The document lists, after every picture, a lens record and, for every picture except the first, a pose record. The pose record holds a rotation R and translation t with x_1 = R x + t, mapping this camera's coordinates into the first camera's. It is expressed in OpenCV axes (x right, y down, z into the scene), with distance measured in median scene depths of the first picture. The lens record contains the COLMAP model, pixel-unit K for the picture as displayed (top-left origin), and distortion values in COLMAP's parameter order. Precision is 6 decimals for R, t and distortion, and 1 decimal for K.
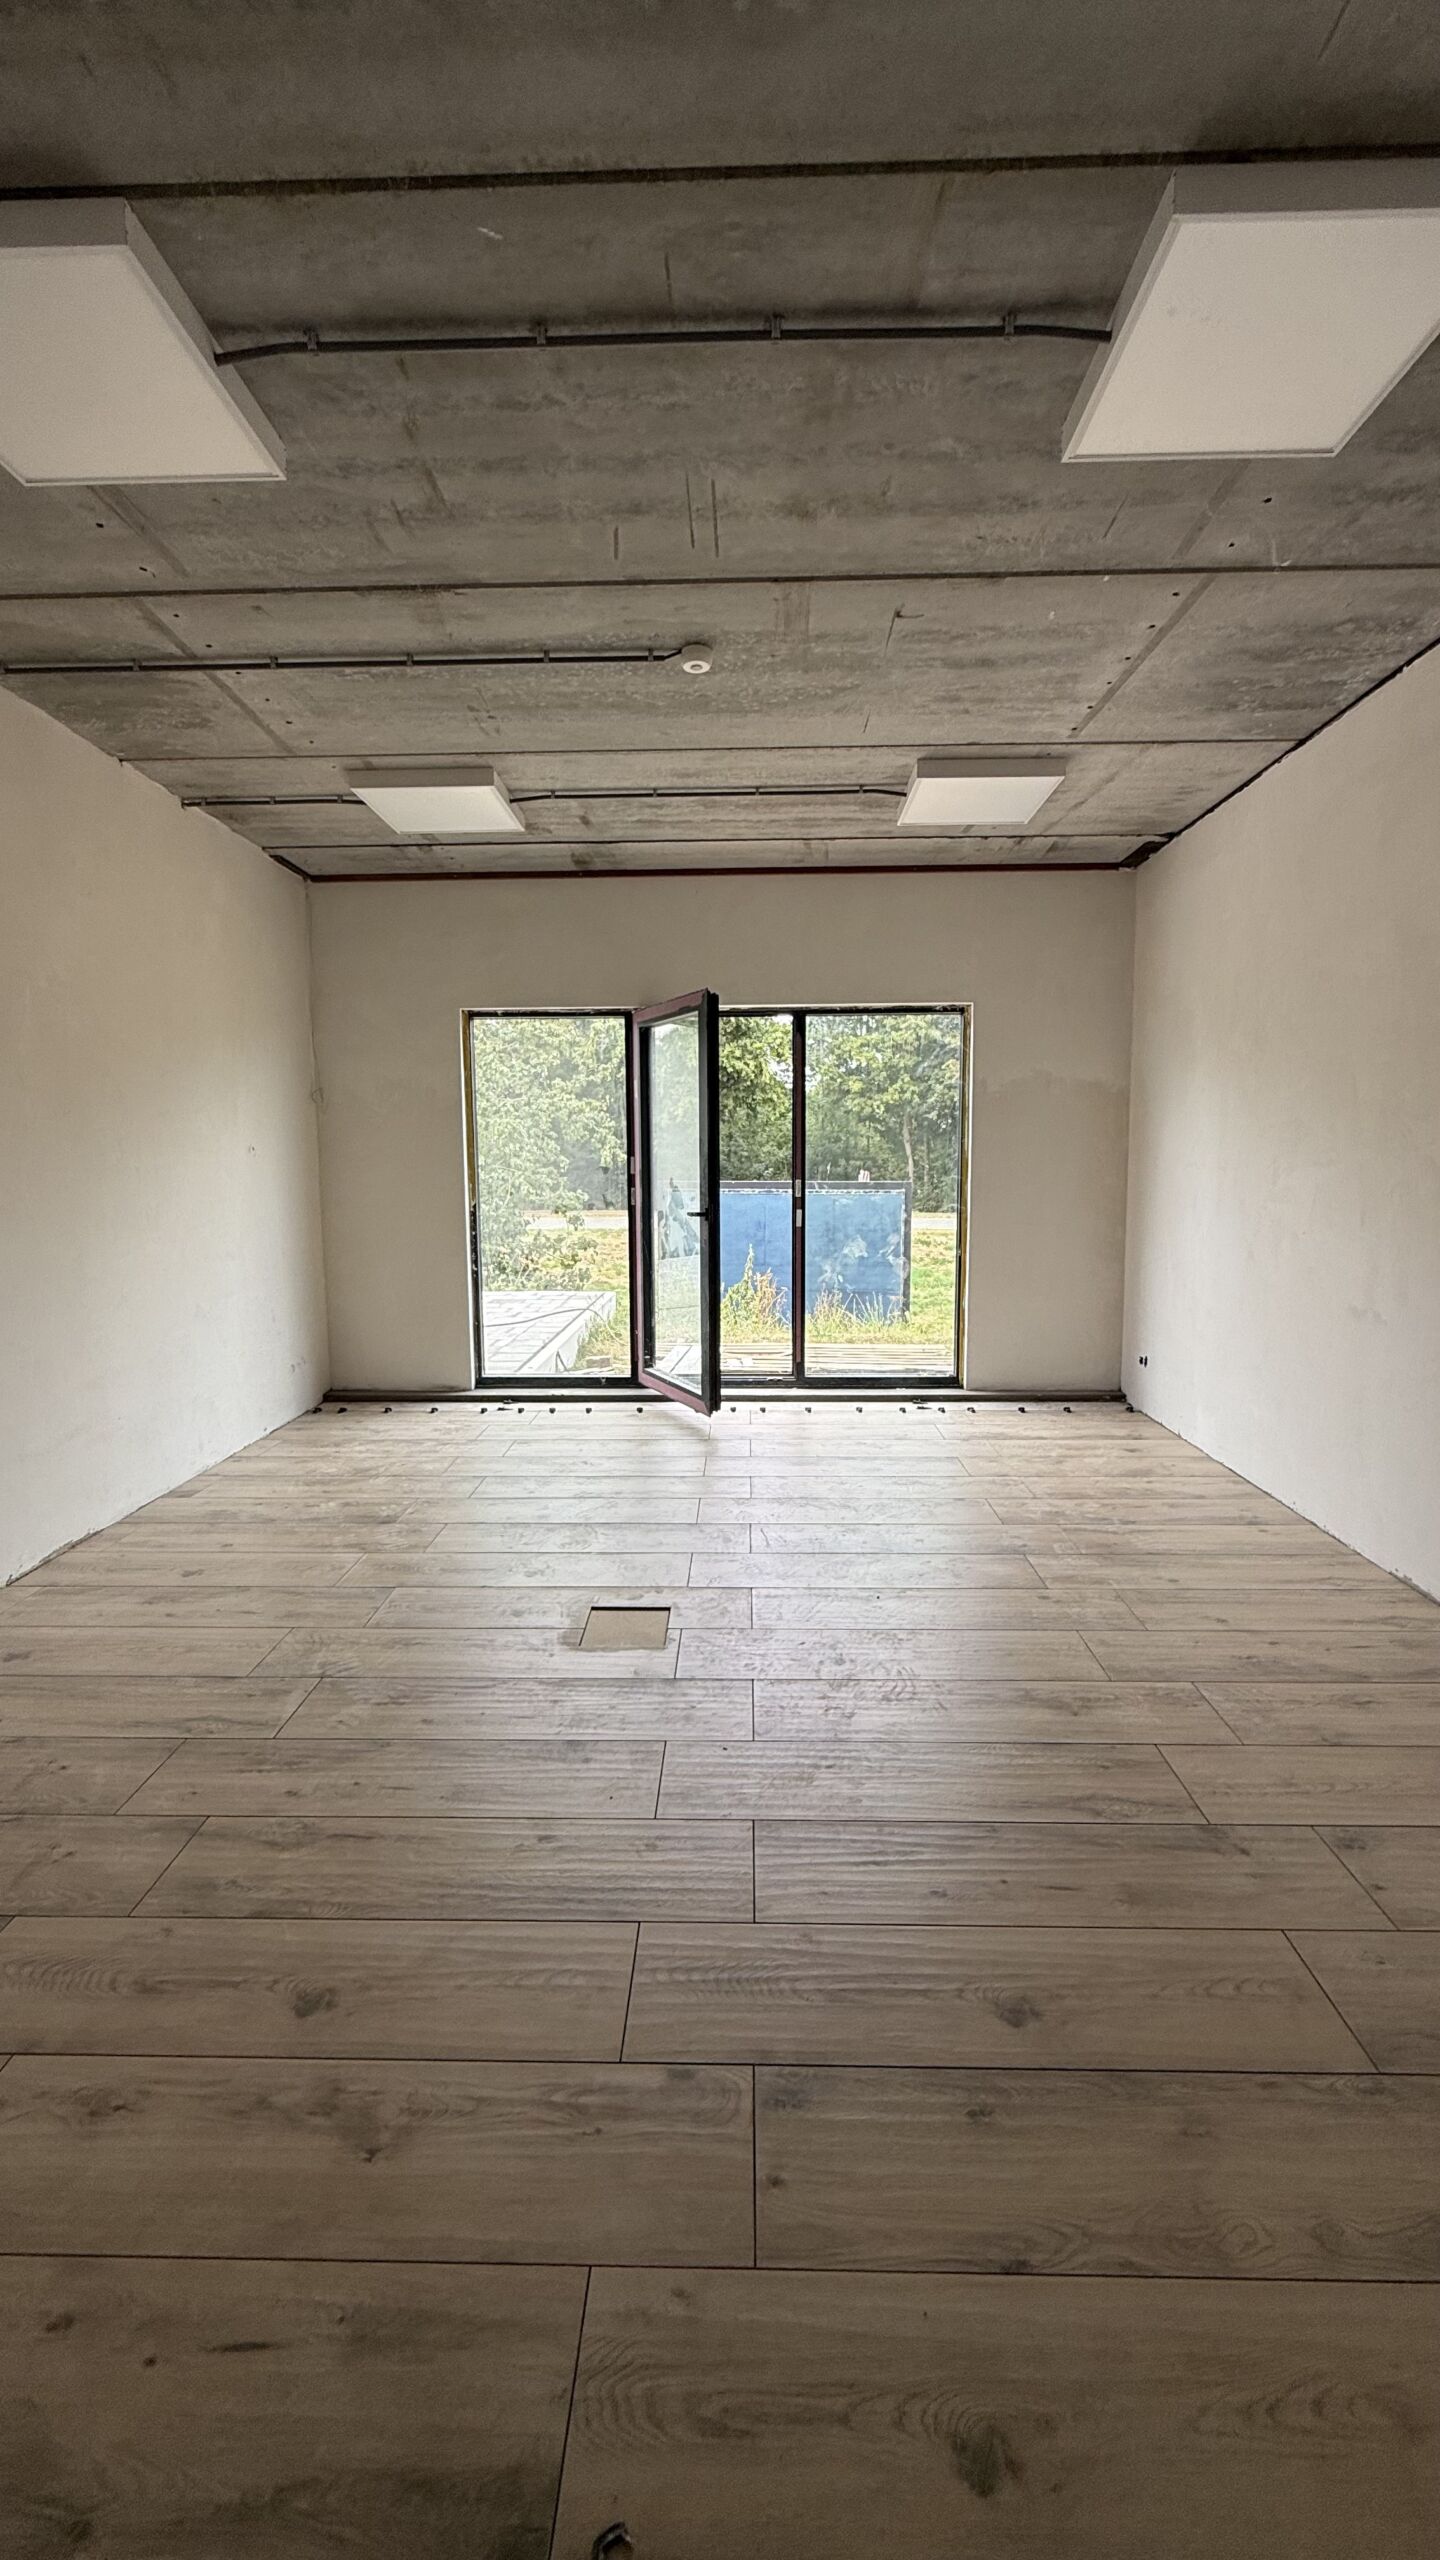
lens RADIAL K [[1008.3, 0, 720.0], [0, 1008.3, 1280.0], [0, 0, 1]] dist [-0.003279, -0.000139]
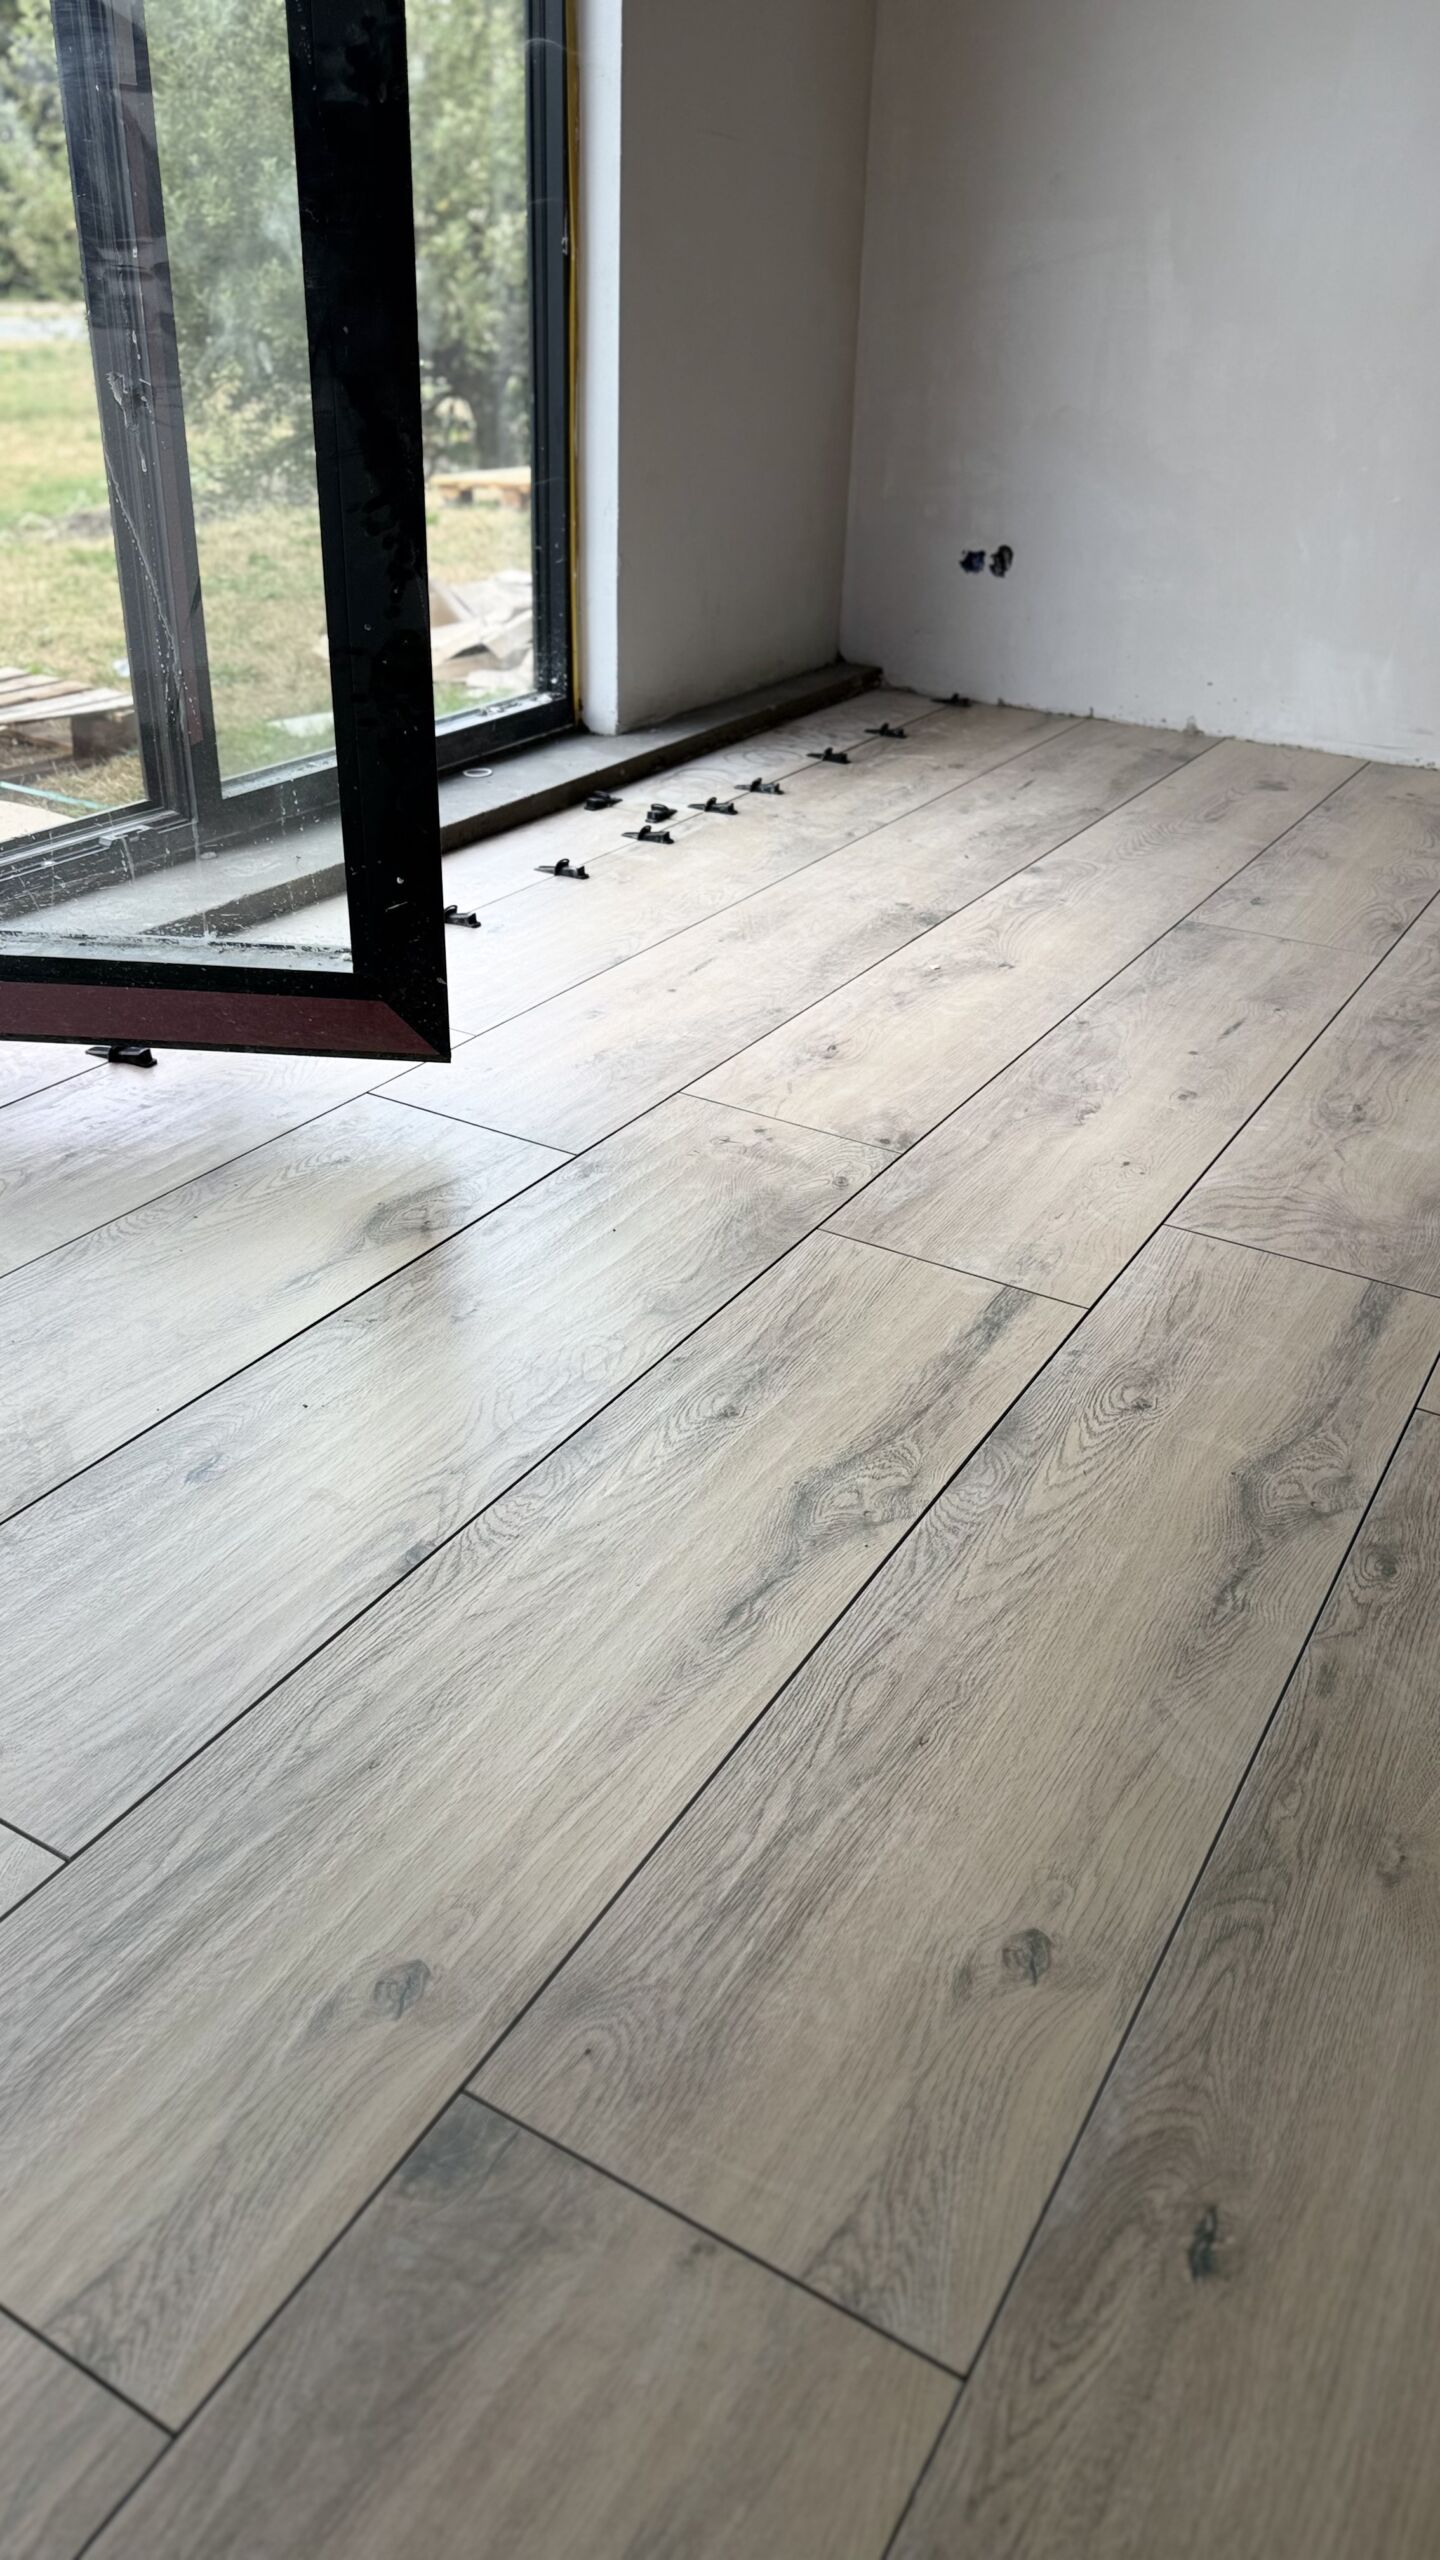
lens RADIAL K [[1822.8, 0, 720.0], [0, 1822.8, 1280.0], [0, 0, 1]] dist [0.002304, 0.000240]
pose [[0.478270, -0.412122, 0.775508, -0.338191], [0.071051, 0.898316, 0.433566, 0.018234], [-0.875334, -0.152261, 0.458920, 0.862800]]
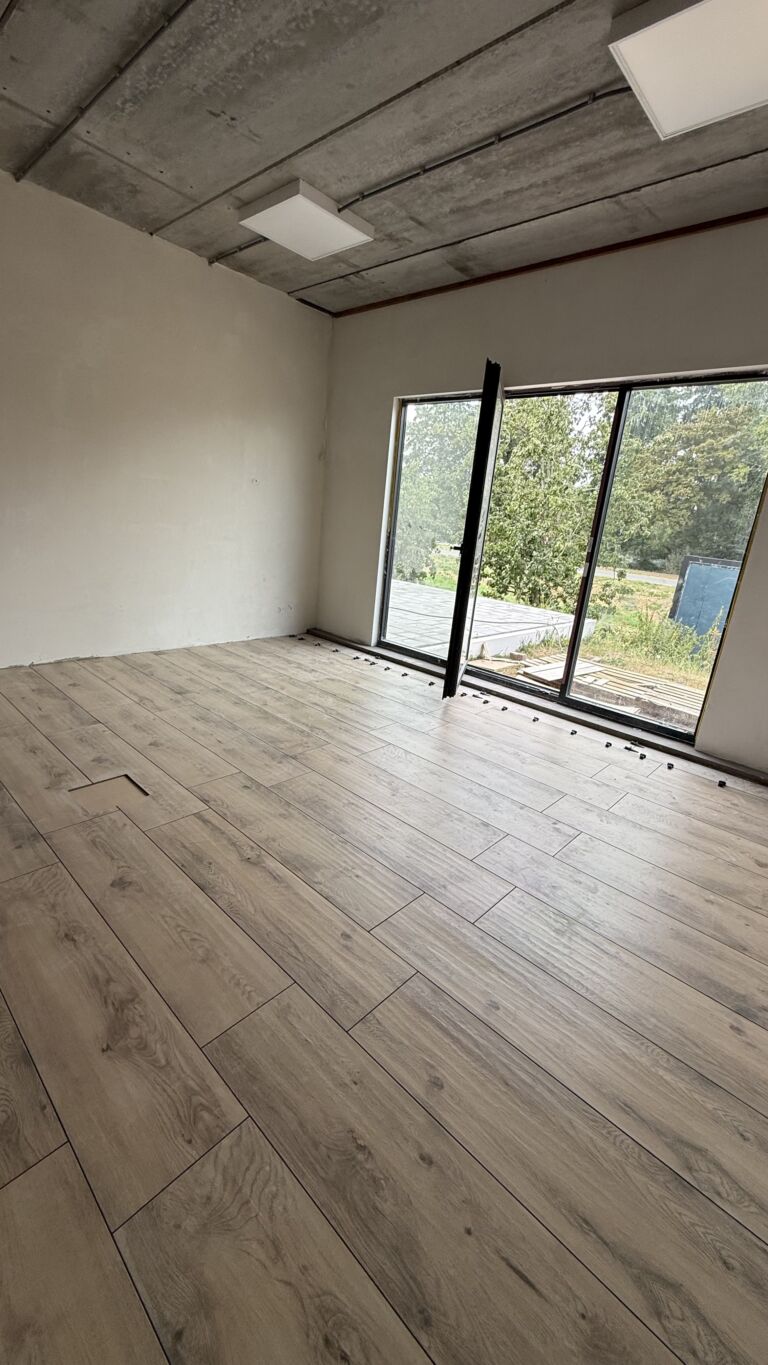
lens RADIAL K [[537.6, 0, 384.0], [0, 537.6, 682.5], [0, 0, 1]] dist [-0.003279, -0.000139]
pose [[0.748711, 0.271691, -0.604662, 0.414371], [-0.178573, 0.961095, 0.210732, -0.030826], [0.638392, -0.049801, 0.768099, 0.432676]]
